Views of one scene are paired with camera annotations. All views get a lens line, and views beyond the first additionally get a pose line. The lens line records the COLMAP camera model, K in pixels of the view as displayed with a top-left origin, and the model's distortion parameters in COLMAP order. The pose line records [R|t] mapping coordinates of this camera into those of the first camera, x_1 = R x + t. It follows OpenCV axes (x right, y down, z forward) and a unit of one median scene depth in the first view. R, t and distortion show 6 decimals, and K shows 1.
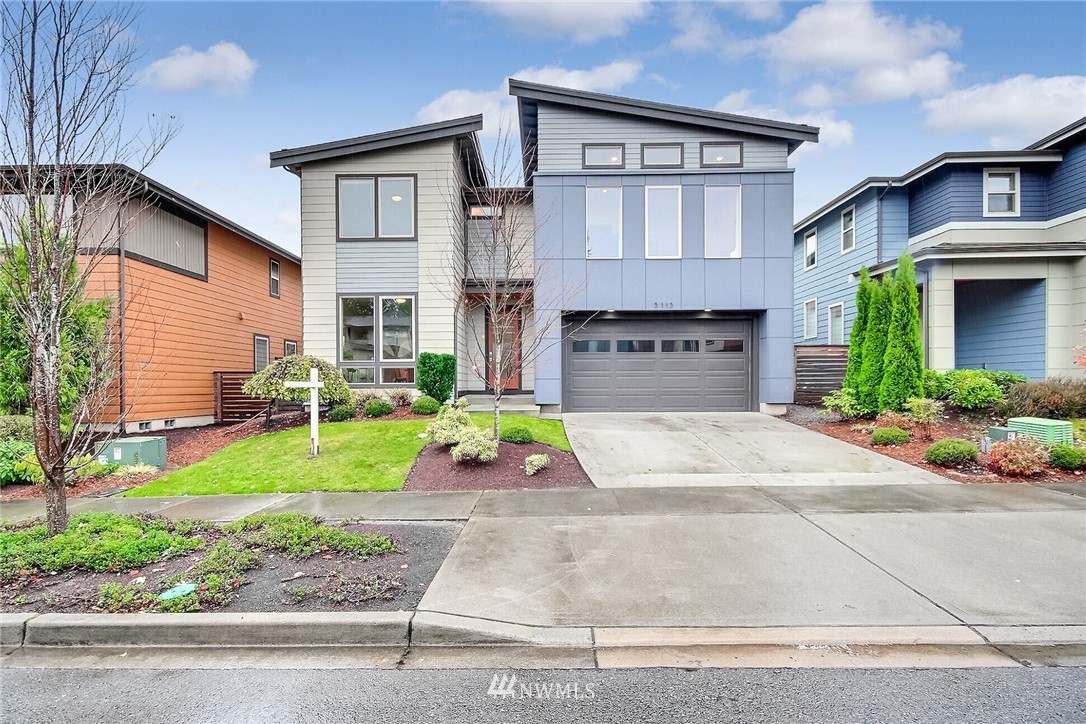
lens RADIAL K [[546.7, 0, 549.2], [0, 546.7, 371.3], [0, 0, 1]] dist [0.003222, 0.000144]
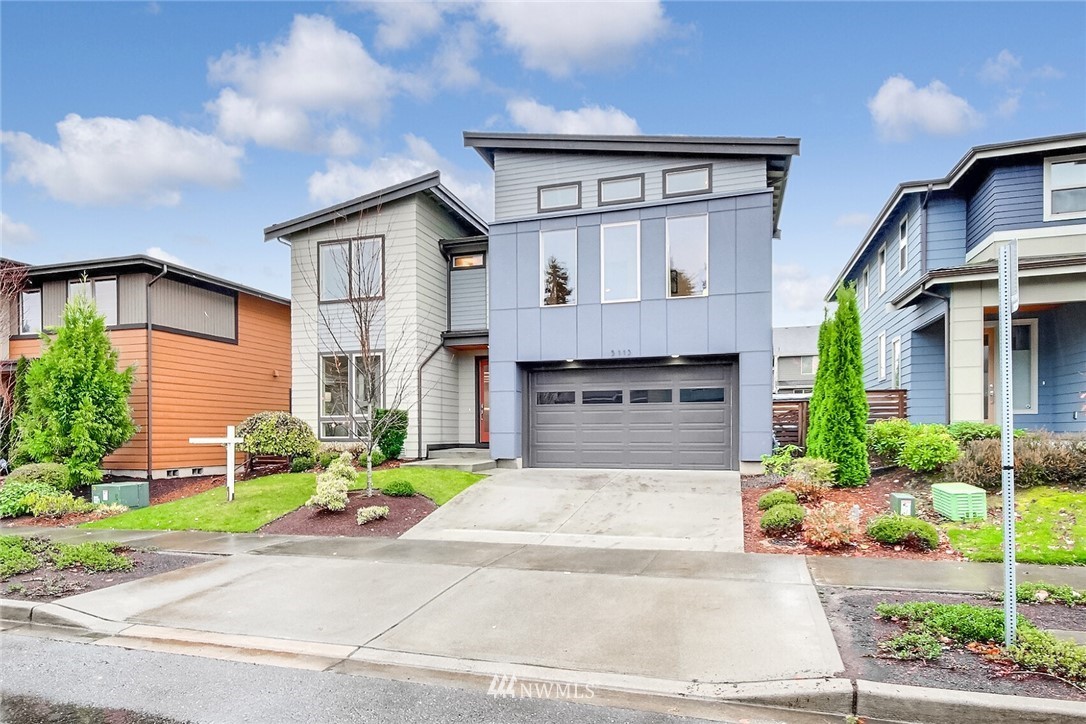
lens RADIAL K [[637.6, 0, 541.6], [0, 637.6, 411.2], [0, 0, 1]] dist [0.003593, 0.000554]
pose [[0.955450, -0.009497, -0.295000, 0.391997], [0.006277, 0.999910, -0.011860, -0.010495], [0.295086, 0.009480, 0.955424, -0.059896]]
